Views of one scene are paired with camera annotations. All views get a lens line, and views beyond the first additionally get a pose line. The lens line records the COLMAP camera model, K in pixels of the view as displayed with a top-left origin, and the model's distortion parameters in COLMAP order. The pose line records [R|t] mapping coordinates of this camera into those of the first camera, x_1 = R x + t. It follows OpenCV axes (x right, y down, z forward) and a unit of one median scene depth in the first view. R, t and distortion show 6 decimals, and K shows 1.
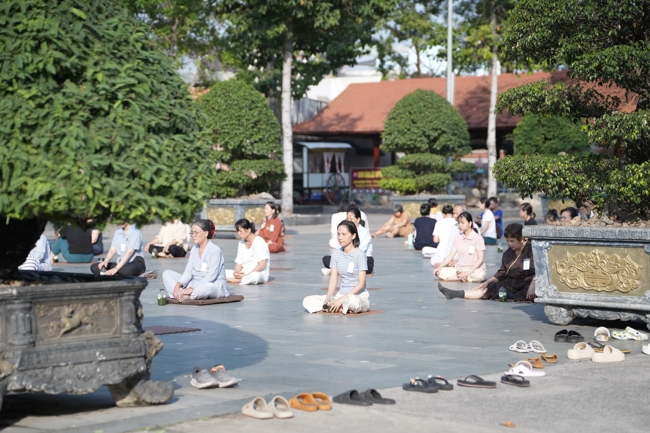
lens RADIAL K [[1658.6, 0, 325.0], [0, 1658.6, 216.5], [0, 0, 1]] dist [0.040390, 0.034440]
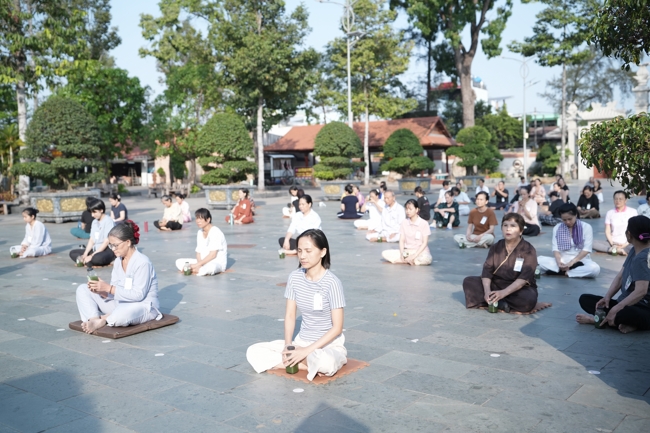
lens RADIAL K [[669.9, 0, 325.0], [0, 669.9, 216.5], [0, 0, 1]] dist [-0.229361, -0.002699]
pose [[0.997834, -0.019436, 0.062853, 0.001010], [0.016752, 0.998937, 0.042942, -0.005517], [-0.063621, -0.041796, 0.997098, 0.295104]]
